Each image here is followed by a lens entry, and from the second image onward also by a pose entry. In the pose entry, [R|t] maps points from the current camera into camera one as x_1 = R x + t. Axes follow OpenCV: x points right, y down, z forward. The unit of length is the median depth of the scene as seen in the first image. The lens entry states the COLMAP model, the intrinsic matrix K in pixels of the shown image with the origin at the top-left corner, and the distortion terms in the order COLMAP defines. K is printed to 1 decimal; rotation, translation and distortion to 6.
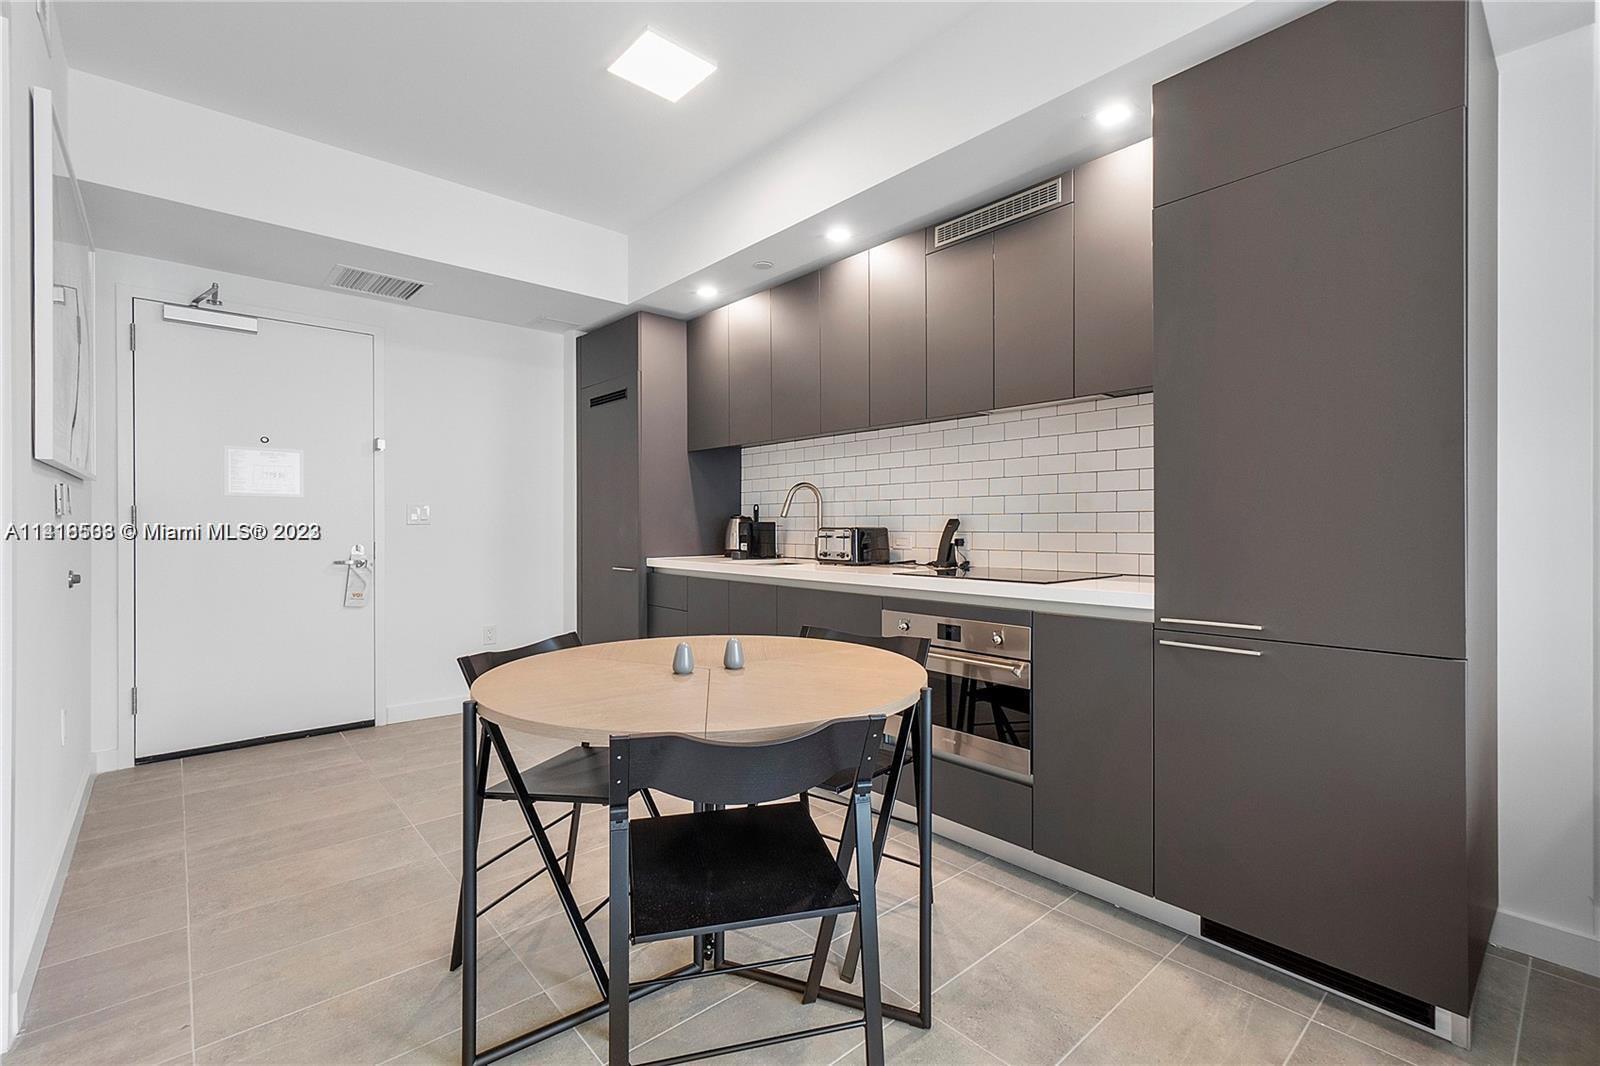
lens RADIAL K [[695.6, 0, 808.6], [0, 695.6, 529.1], [0, 0, 1]] dist [-0.001279, 0.000108]
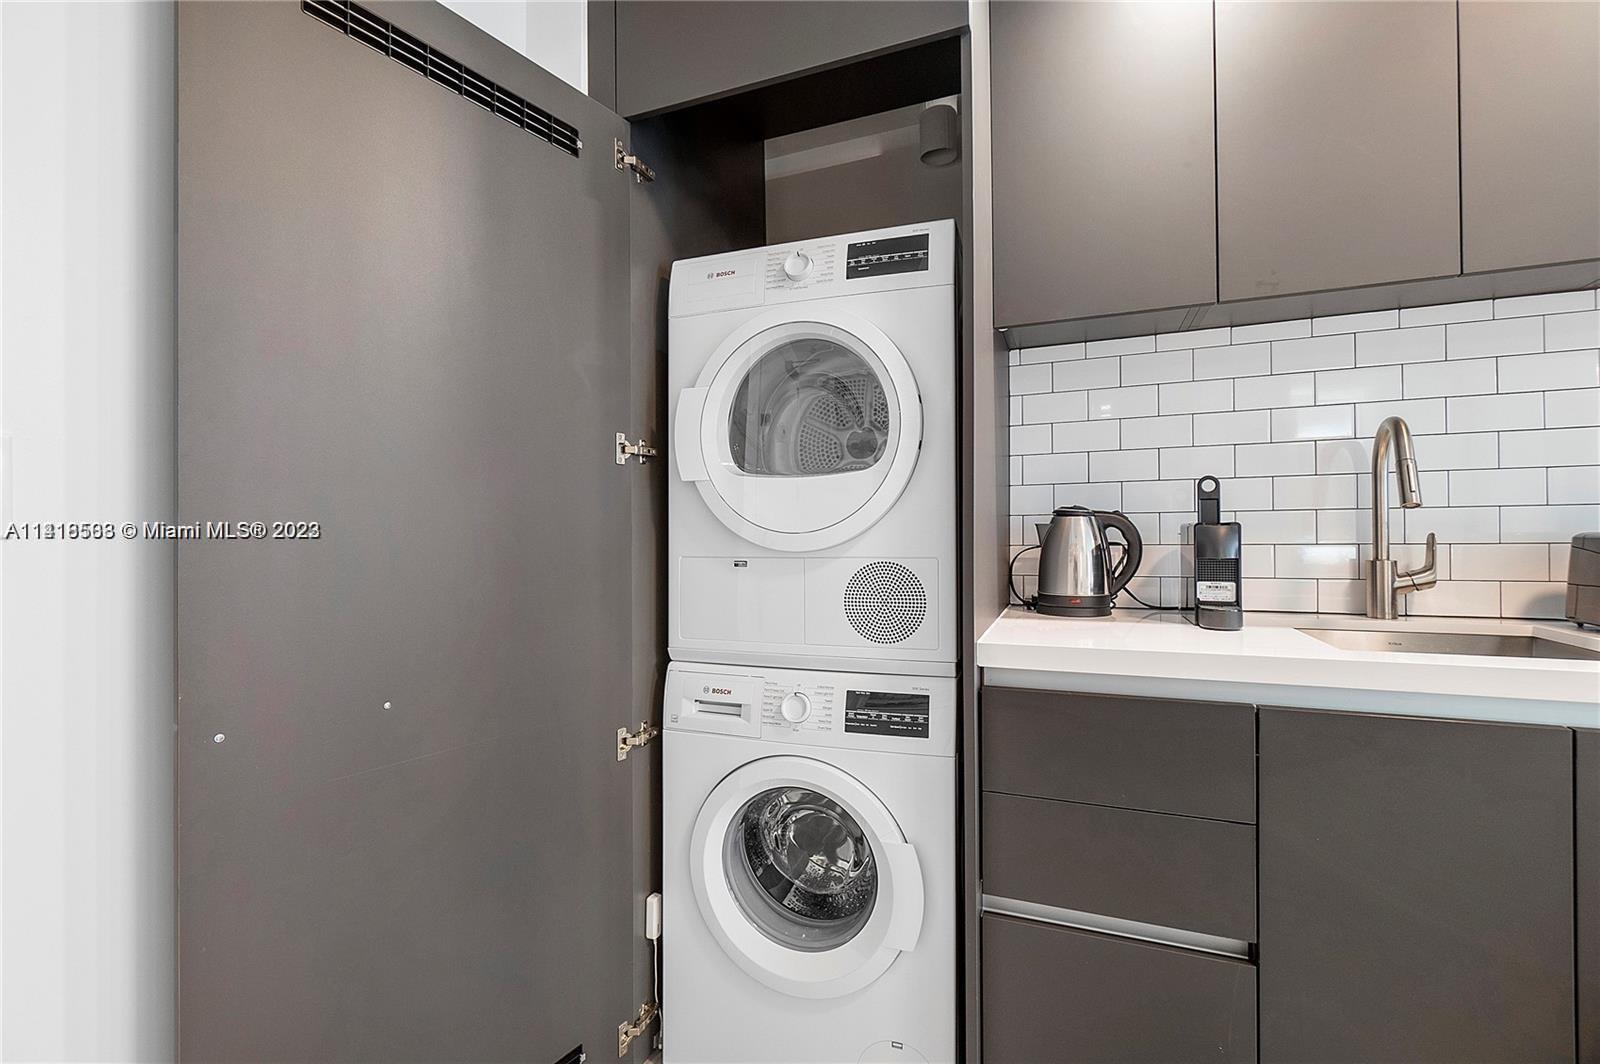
lens RADIAL K [[725.5, 0, 800.0], [0, 725.5, 532.0], [0, 0, 1]] dist [-0.003755, -0.000760]
pose [[0.906767, -0.007196, 0.421571, -0.494212], [0.012379, 0.999878, -0.009559, -0.005474], [-0.421450, 0.013887, 0.906745, 0.832918]]
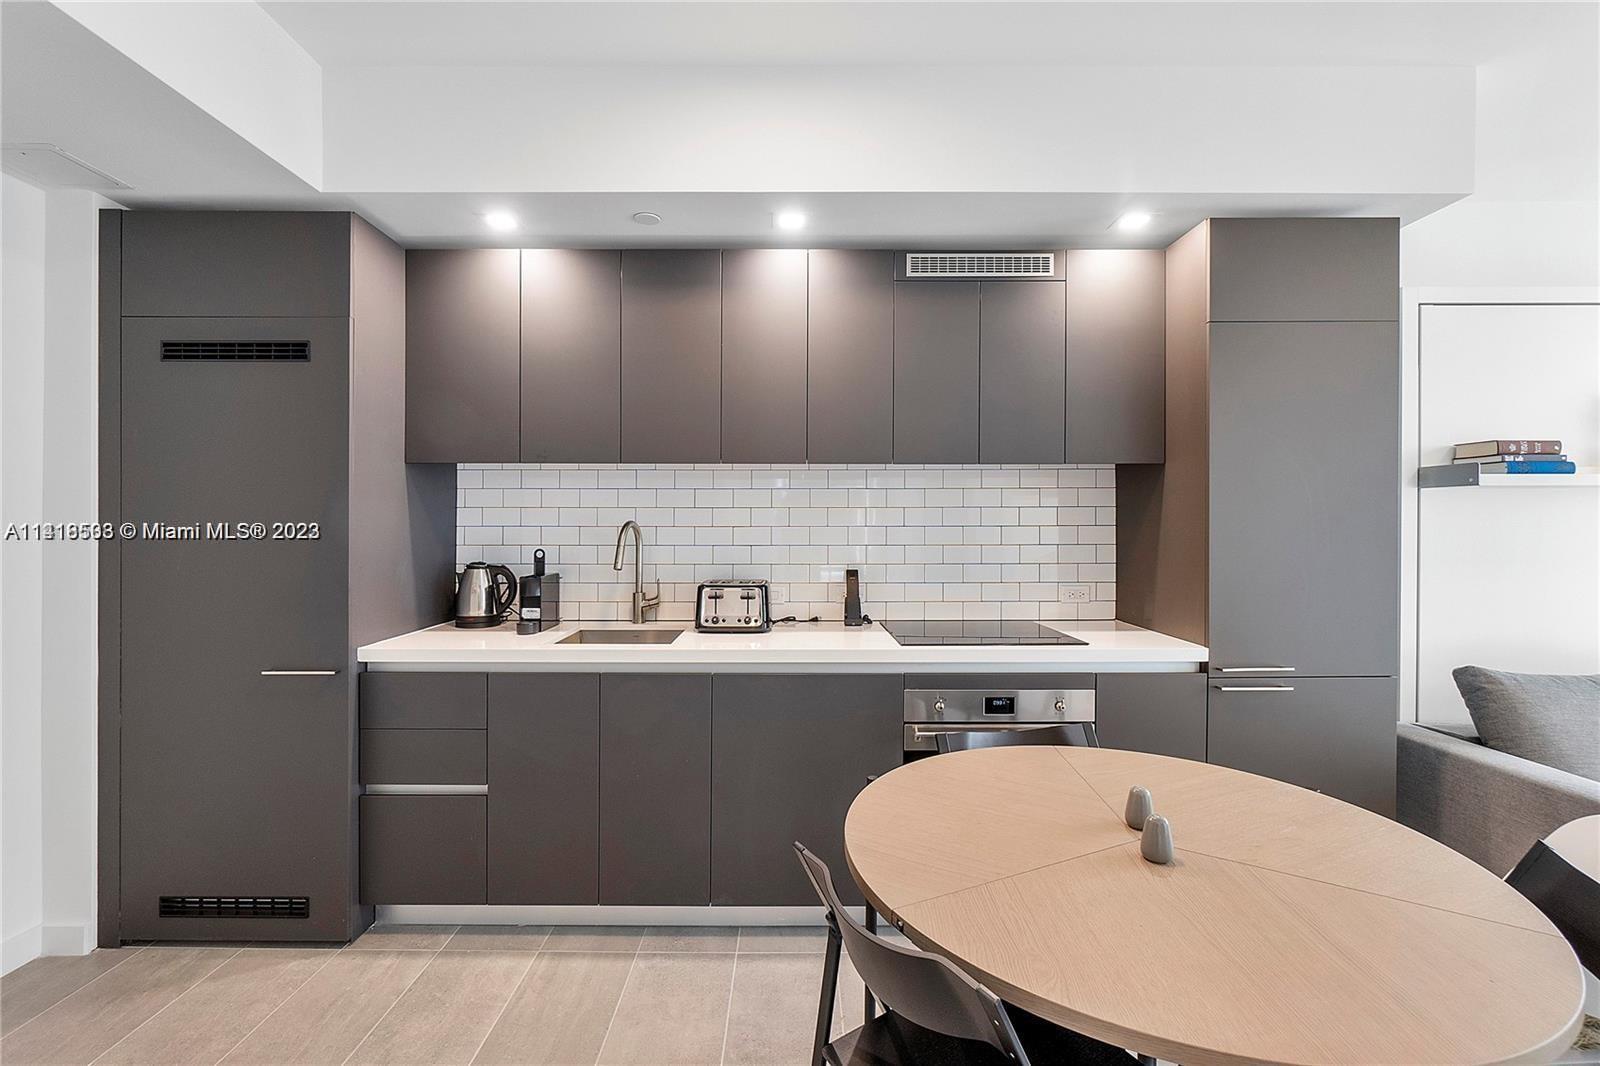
lens RADIAL K [[725.5, 0, 800.0], [0, 725.5, 533.0], [0, 0, 1]] dist [-0.003755, -0.000760]
pose [[0.670506, -0.006439, 0.741876, -0.485854], [0.003301, 0.999978, 0.005695, -0.061788], [-0.741897, -0.001370, 0.670513, 0.376191]]
